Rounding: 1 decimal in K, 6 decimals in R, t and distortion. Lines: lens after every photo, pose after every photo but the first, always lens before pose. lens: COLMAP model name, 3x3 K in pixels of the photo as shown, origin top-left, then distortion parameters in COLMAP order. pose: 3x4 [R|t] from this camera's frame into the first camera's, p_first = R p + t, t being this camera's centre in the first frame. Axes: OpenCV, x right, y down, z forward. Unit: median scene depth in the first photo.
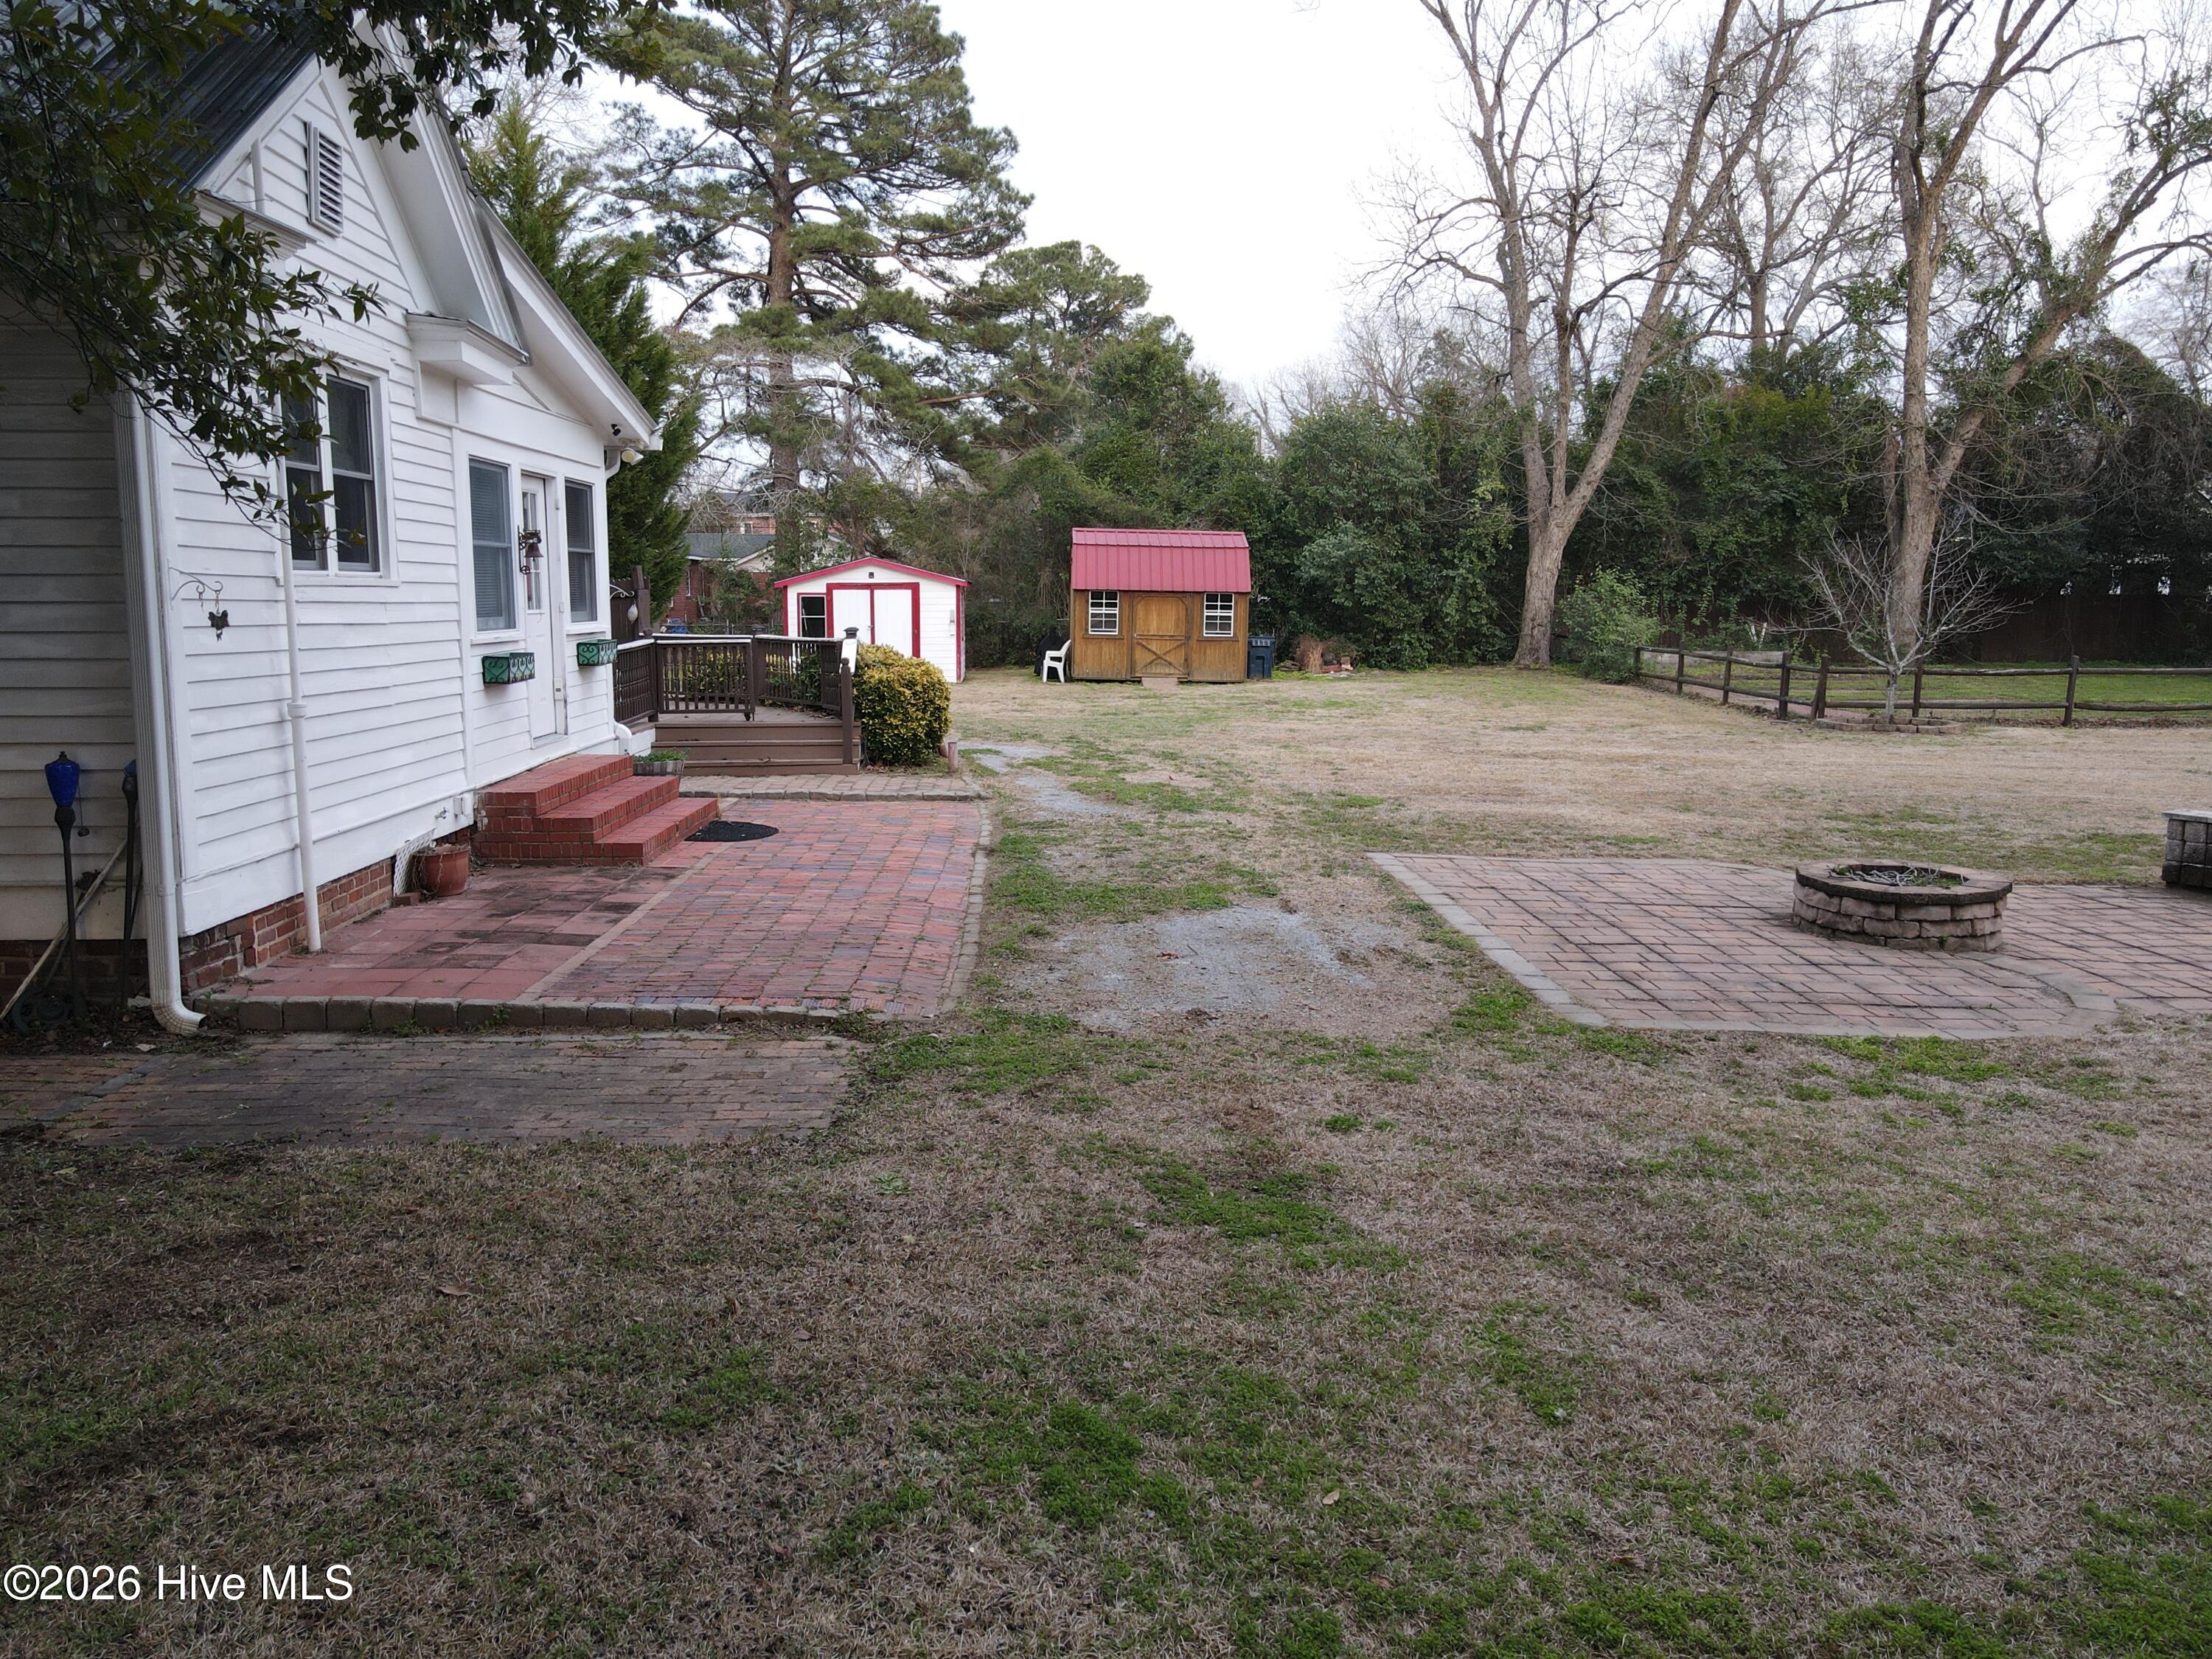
lens RADIAL K [[1629.8, 0, 1093.0], [0, 1629.8, 835.8], [0, 0, 1]] dist [0.011094, -0.005041]
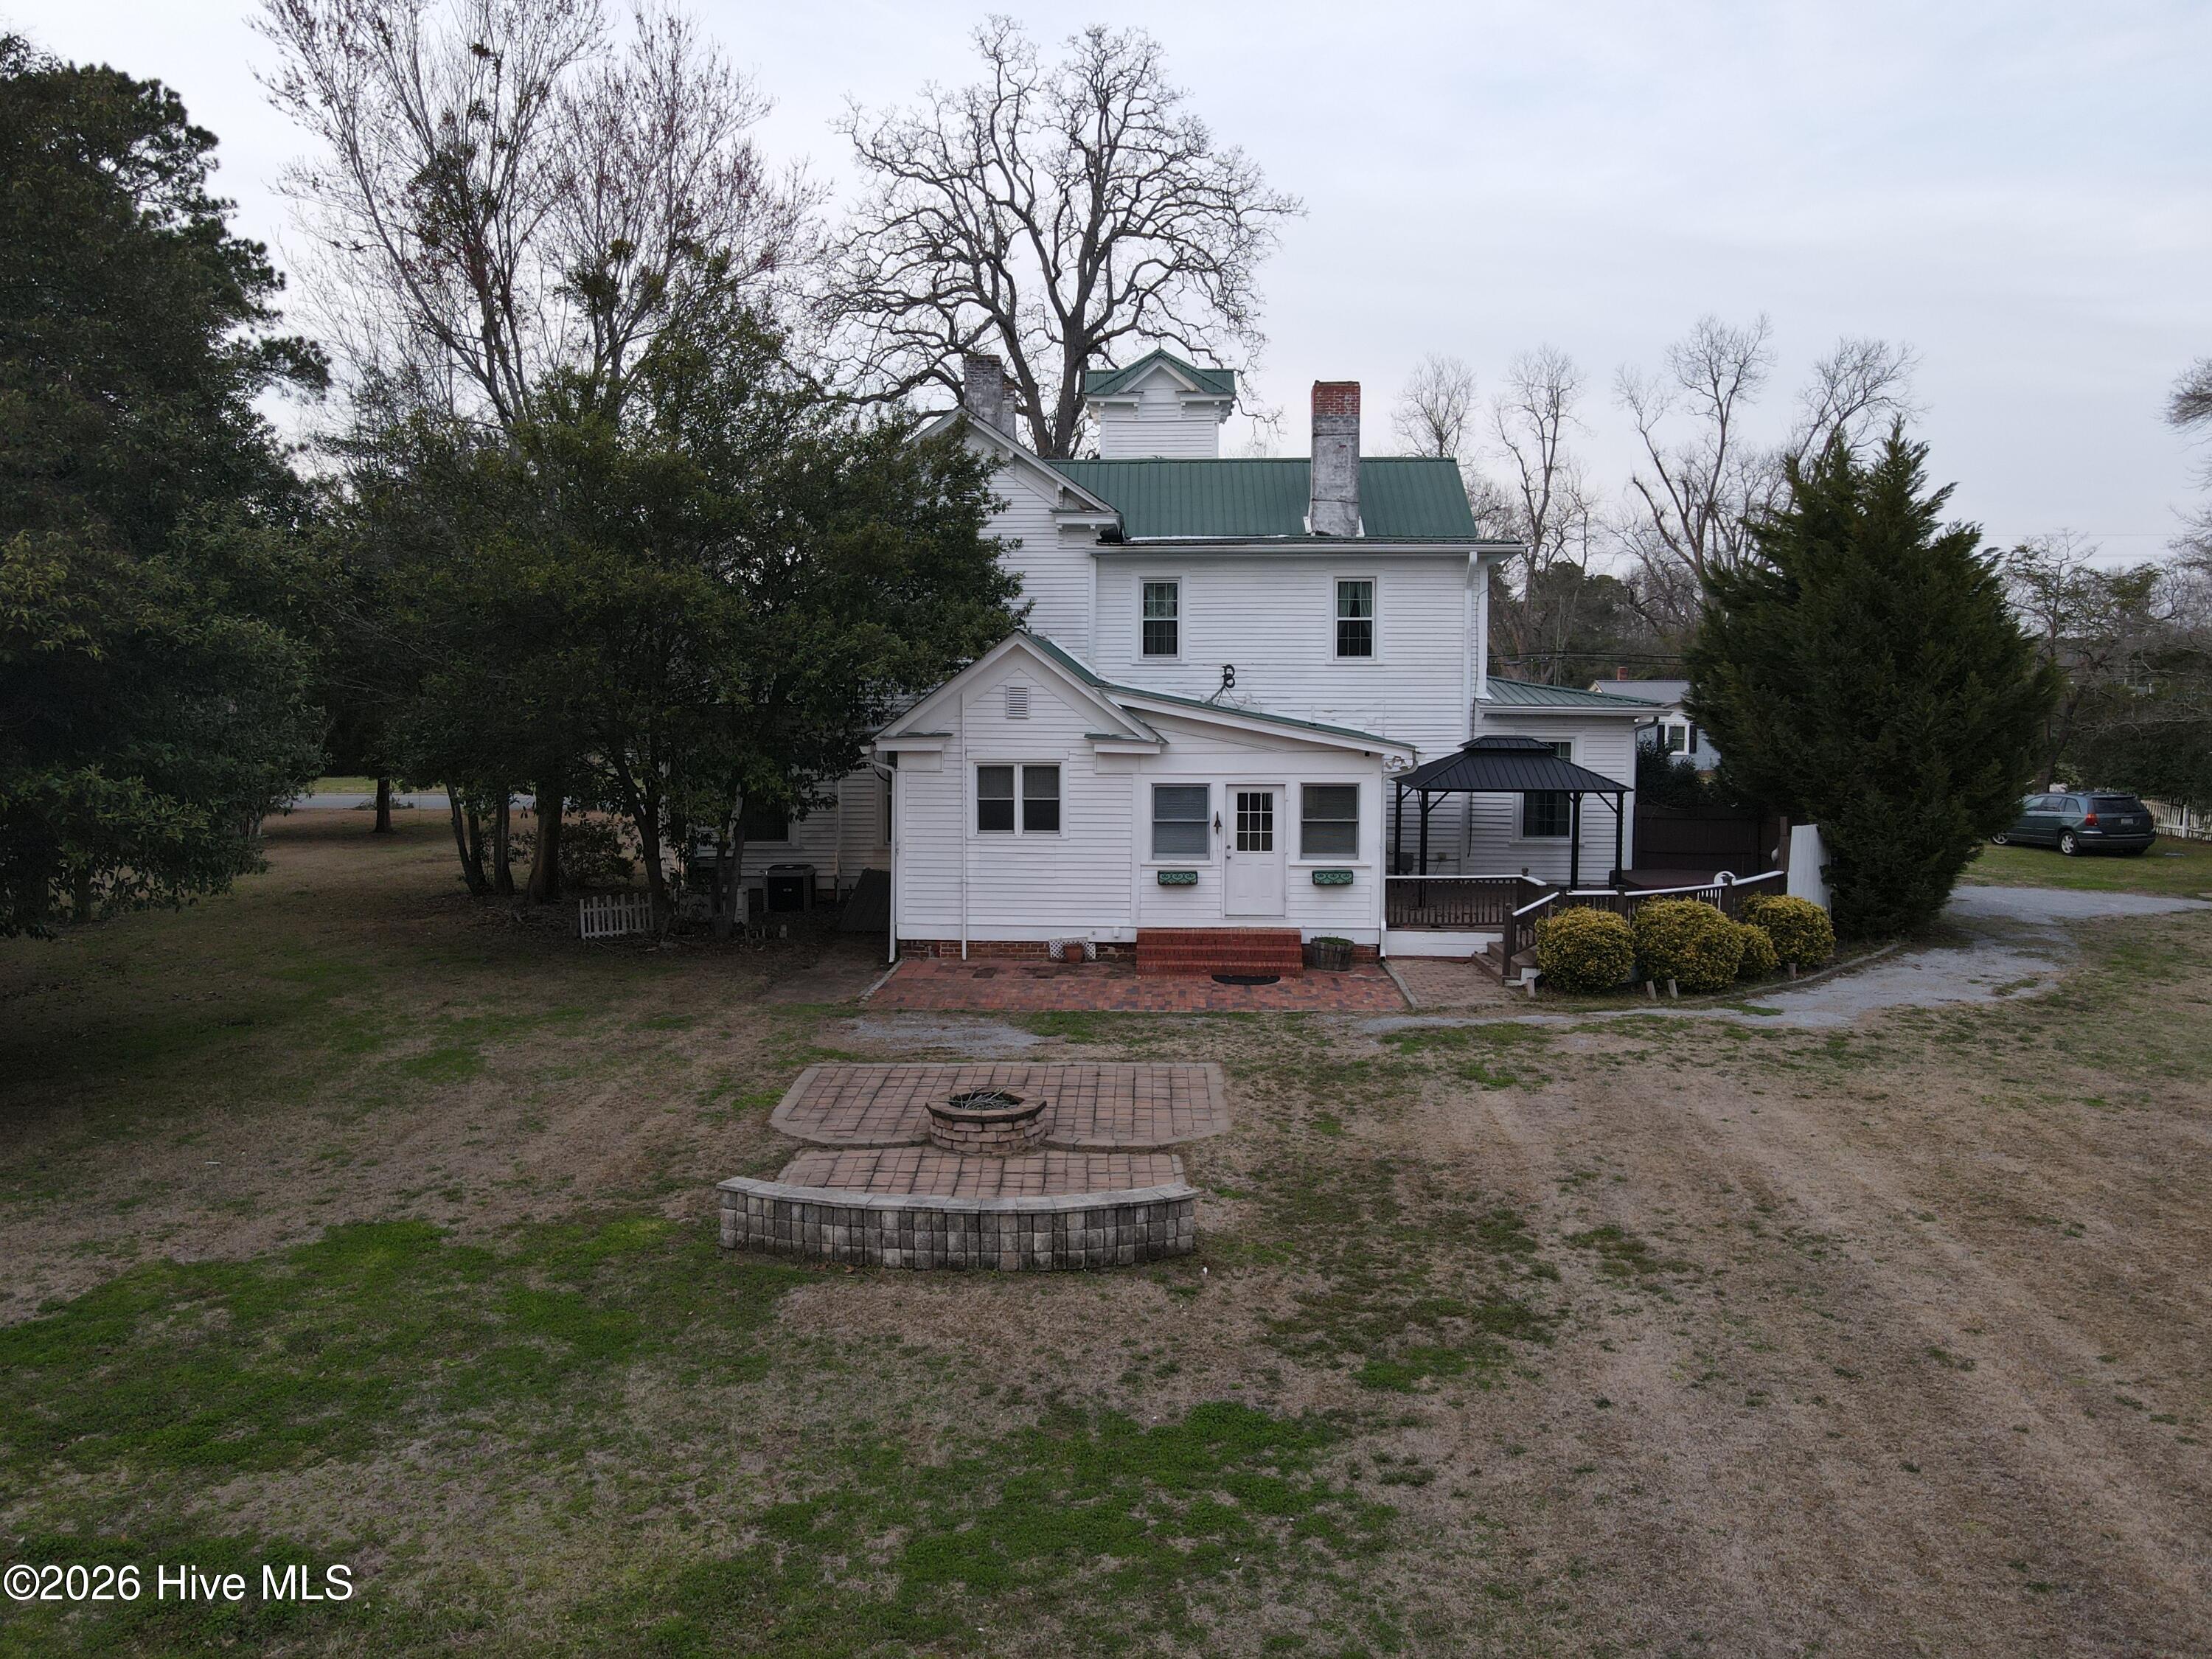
lens RADIAL K [[1629.8, 0, 1084.0], [0, 1629.8, 784.8], [0, 0, 1]] dist [0.011094, -0.005041]
pose [[-0.078549, 0.062856, -0.994927, 0.588319], [-0.148465, 0.986143, 0.074023, -0.122502], [0.985793, 0.153526, -0.068129, 0.346055]]
